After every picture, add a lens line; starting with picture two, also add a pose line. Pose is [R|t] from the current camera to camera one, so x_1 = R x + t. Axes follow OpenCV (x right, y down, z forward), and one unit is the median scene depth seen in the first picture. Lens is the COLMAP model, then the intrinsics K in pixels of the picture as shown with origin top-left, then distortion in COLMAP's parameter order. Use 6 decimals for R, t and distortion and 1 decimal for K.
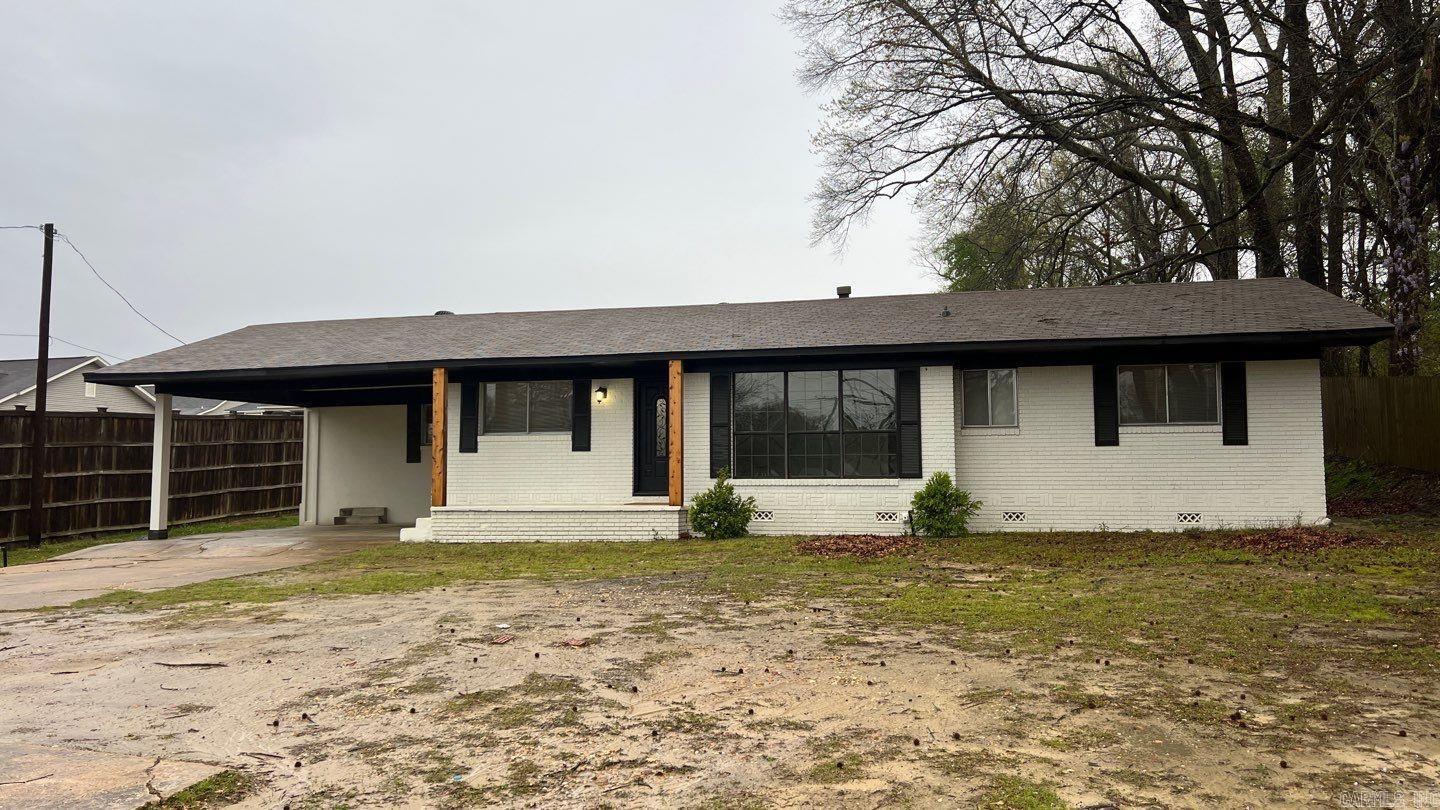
lens RADIAL K [[1078.0, 0, 720.0], [0, 1078.0, 405.0], [0, 0, 1]] dist [0.139516, -0.311082]
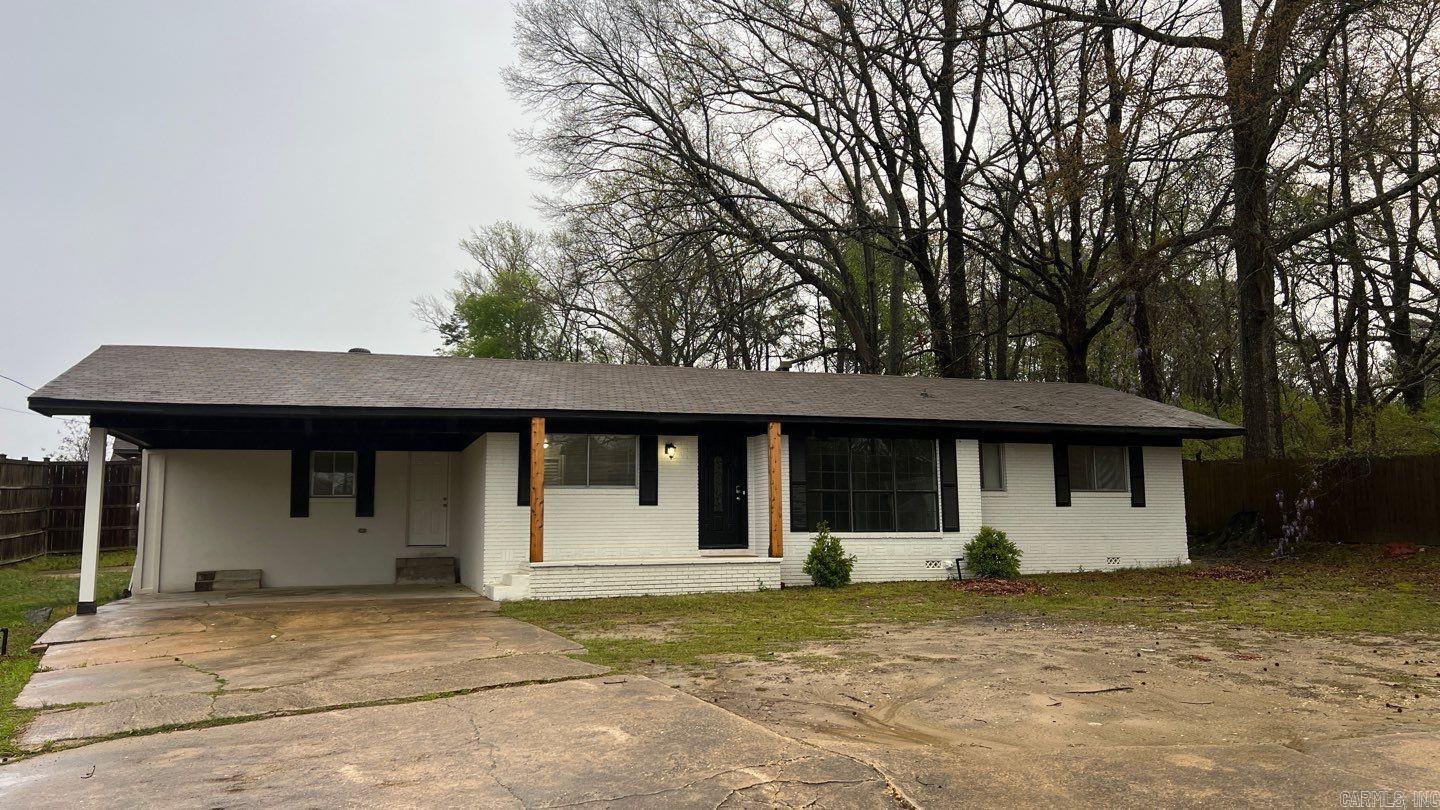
lens RADIAL K [[1078.0, 0, 720.0], [0, 1078.0, 405.0], [0, 0, 1]] dist [0.139516, -0.311082]
pose [[0.841222, 0.061359, 0.537196, -0.680891], [-0.031987, 0.997447, -0.063839, 0.012092], [-0.539742, 0.036520, 0.841038, 0.113940]]
